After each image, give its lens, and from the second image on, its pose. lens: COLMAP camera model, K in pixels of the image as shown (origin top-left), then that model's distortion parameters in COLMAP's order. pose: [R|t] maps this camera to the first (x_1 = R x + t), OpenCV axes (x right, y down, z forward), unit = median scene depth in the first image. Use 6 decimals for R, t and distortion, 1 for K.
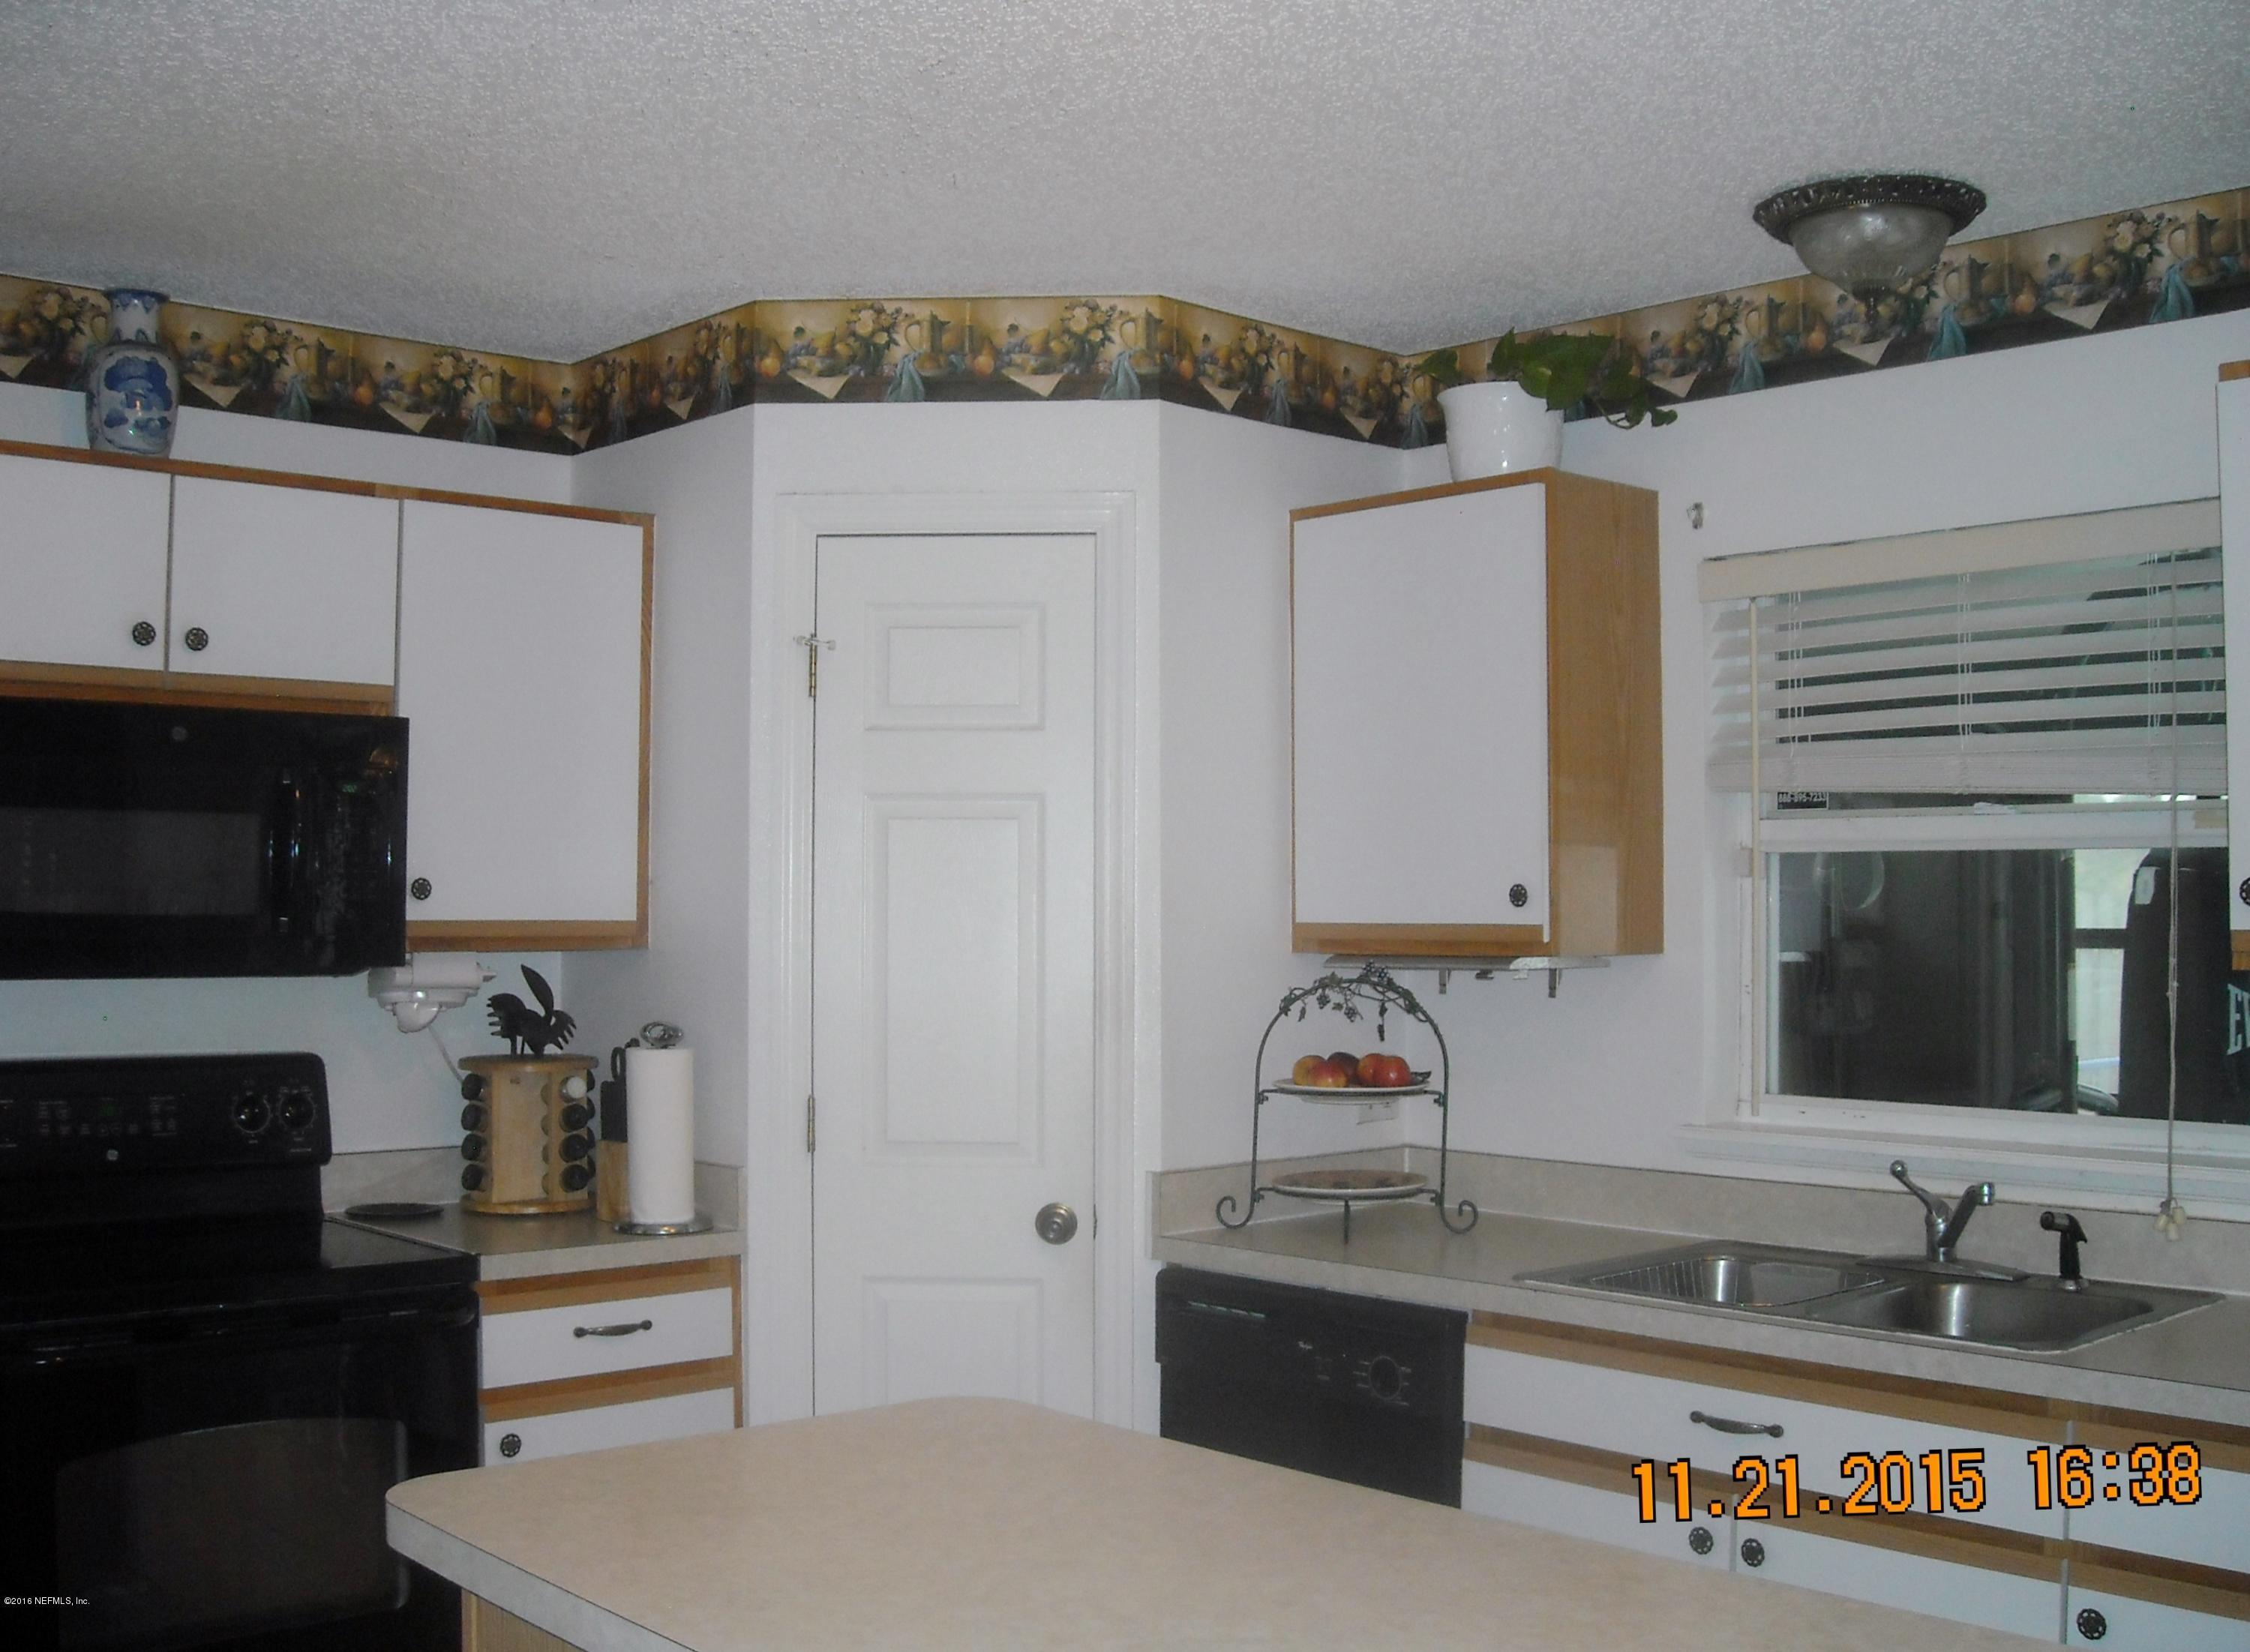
lens RADIAL K [[2318.9, 0, 1124.8], [0, 2318.9, 883.3], [0, 0, 1]] dist [-0.150472, 0.025193]
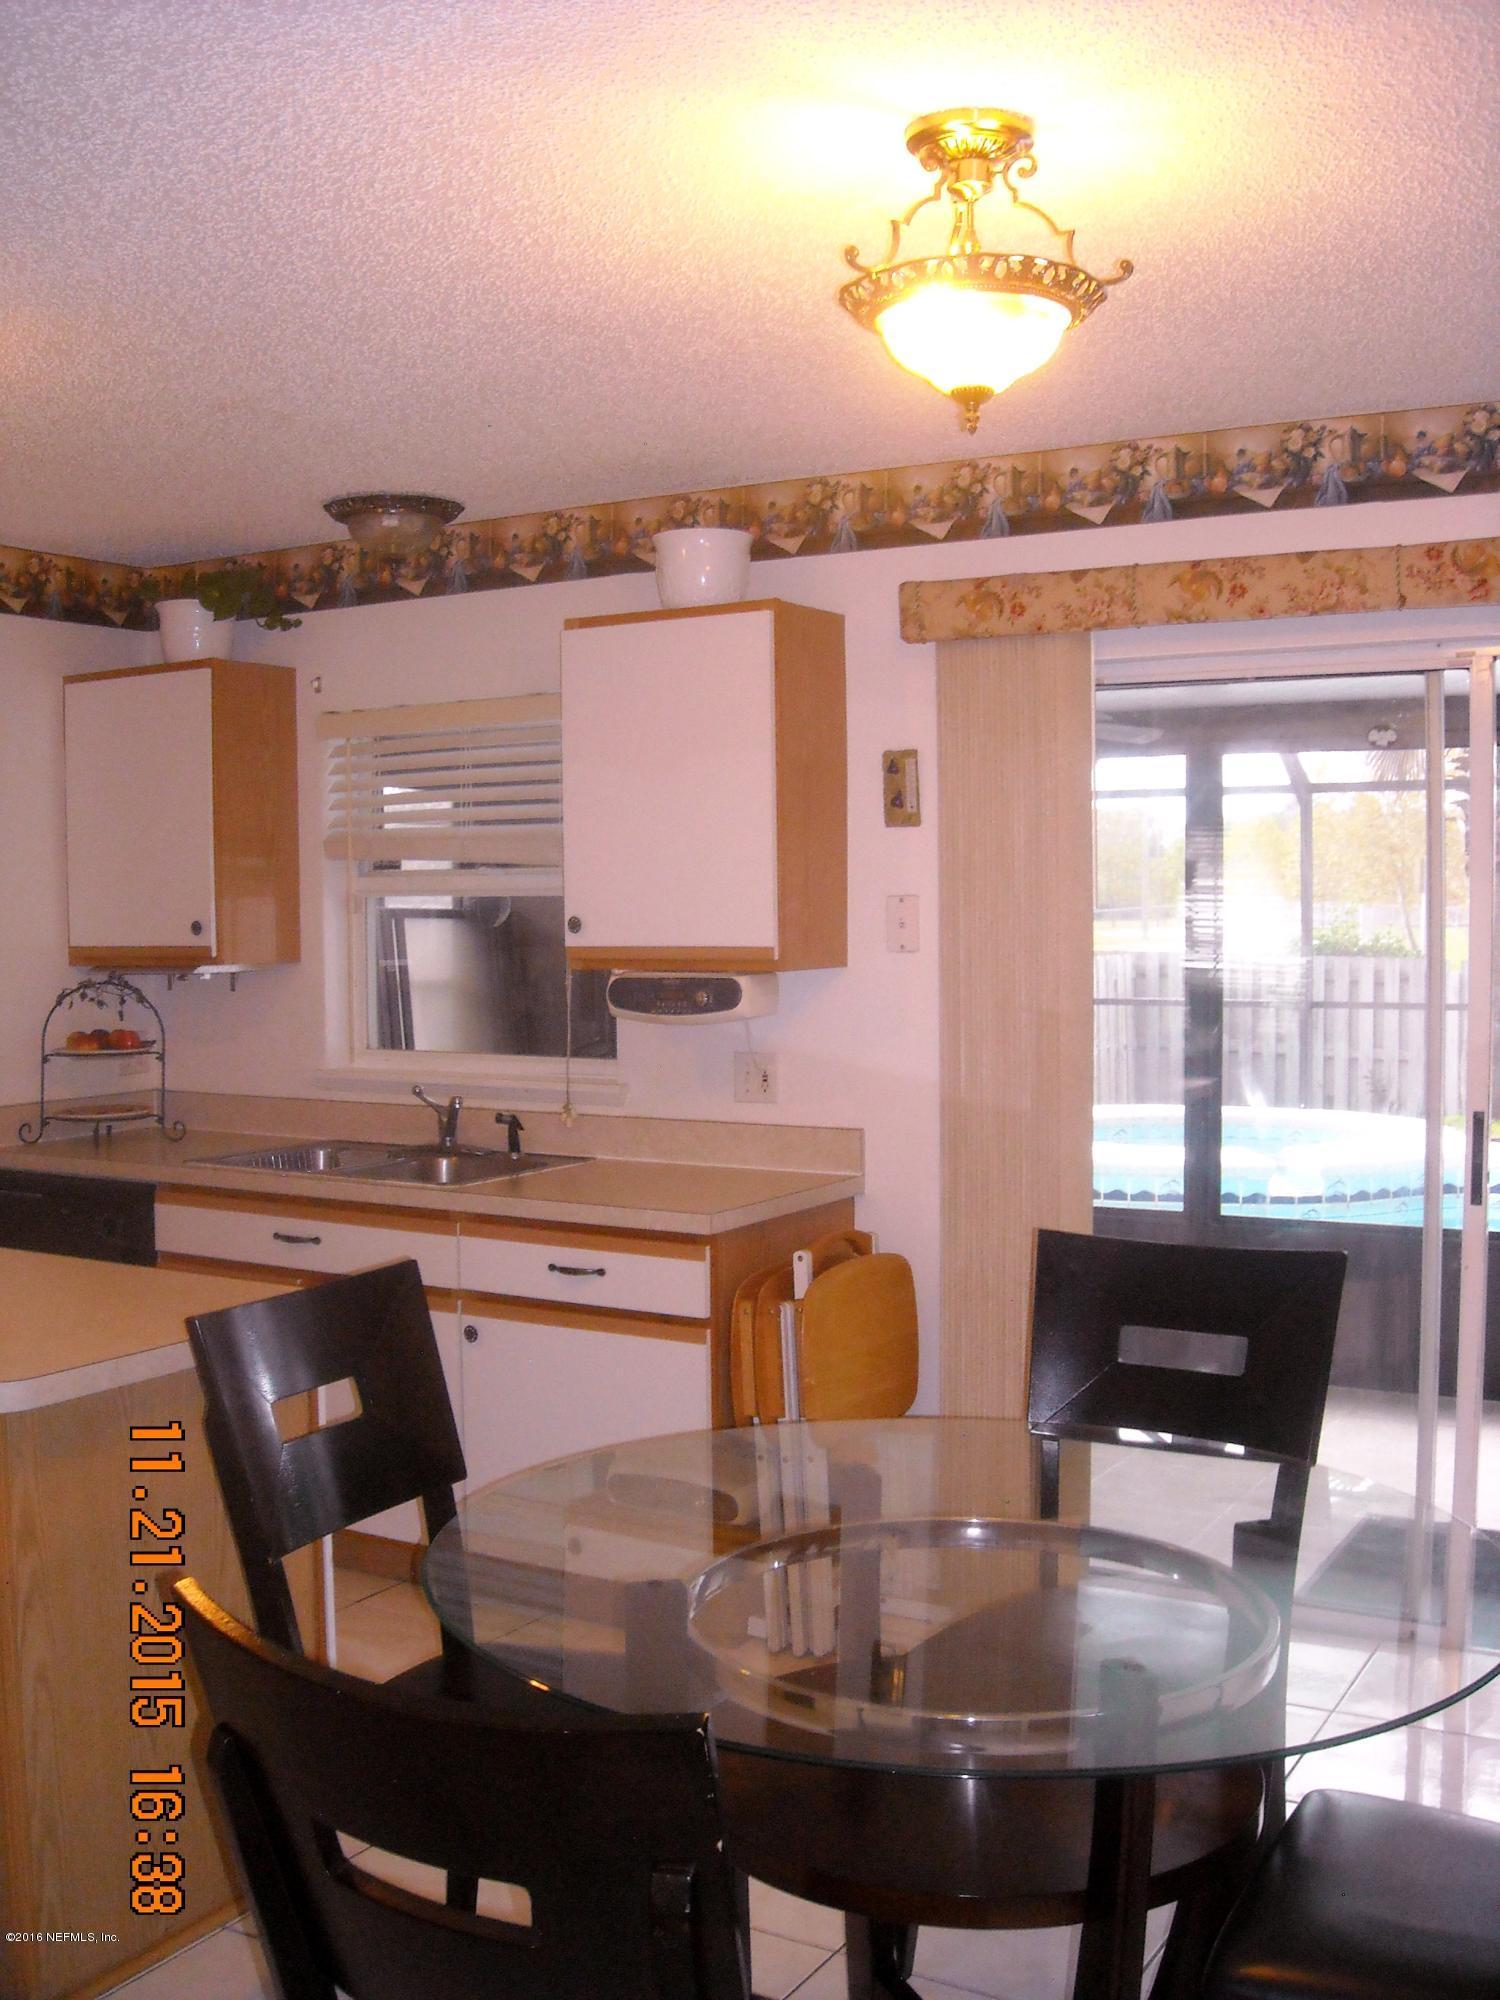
lens RADIAL K [[2069.9, 0, 726.1], [0, 2069.9, 1021.3], [0, 0, 1]] dist [-0.185468, 0.121684]
pose [[0.959445, -0.025270, 0.280762, 0.117543], [0.007486, 0.997907, 0.064235, -0.017348], [-0.281797, -0.059528, 0.957626, -0.440728]]
